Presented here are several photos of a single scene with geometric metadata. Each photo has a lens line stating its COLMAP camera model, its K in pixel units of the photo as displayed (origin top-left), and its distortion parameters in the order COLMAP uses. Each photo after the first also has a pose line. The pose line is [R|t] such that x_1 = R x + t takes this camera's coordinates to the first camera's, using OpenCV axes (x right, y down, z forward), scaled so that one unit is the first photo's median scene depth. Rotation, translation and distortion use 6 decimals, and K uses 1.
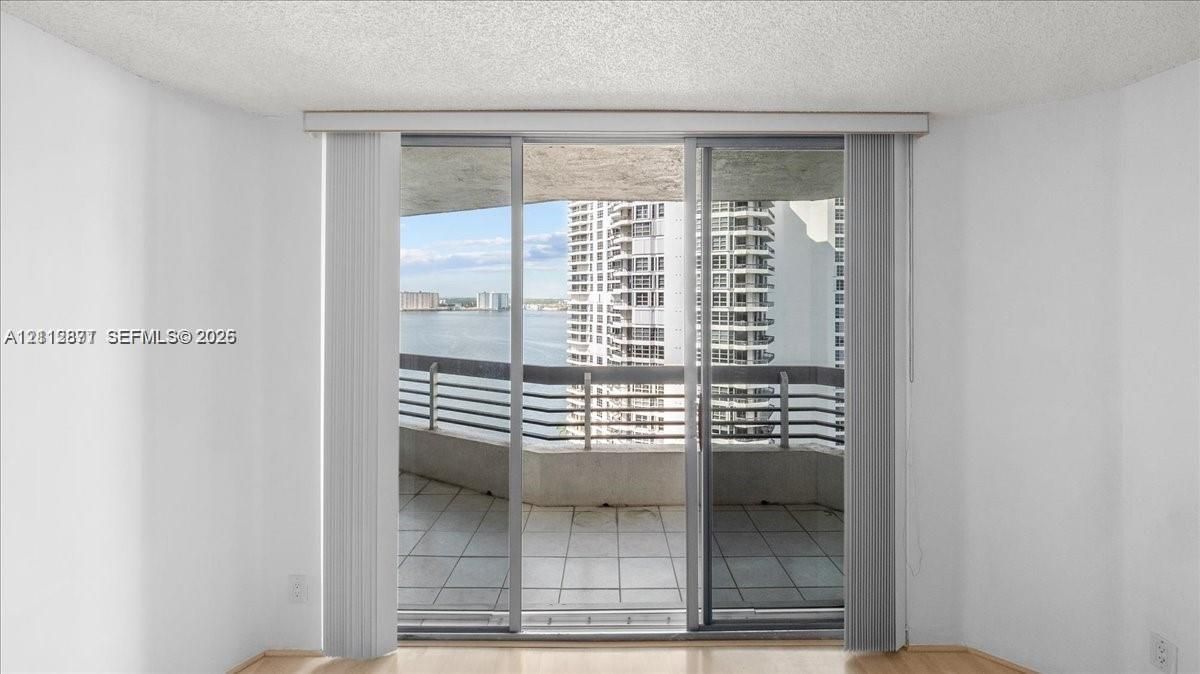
lens RADIAL K [[492.9, 0, 614.6], [0, 492.9, 297.6], [0, 0, 1]] dist [0.002951, -0.000718]
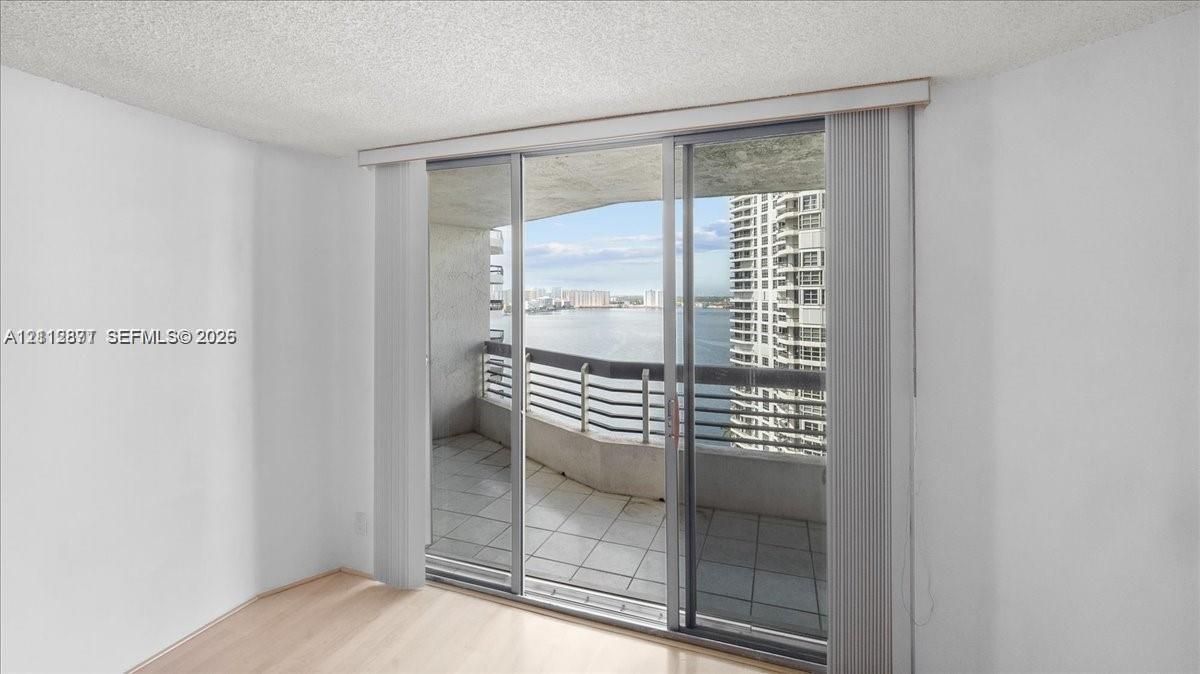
lens RADIAL K [[492.9, 0, 604.5], [0, 492.9, 289.1], [0, 0, 1]] dist [0.002951, -0.000718]
pose [[0.938118, -0.004625, -0.346286, 0.367967], [0.000296, 0.999921, -0.012552, 0.000276], [0.346317, 0.011673, 0.938045, 0.011016]]
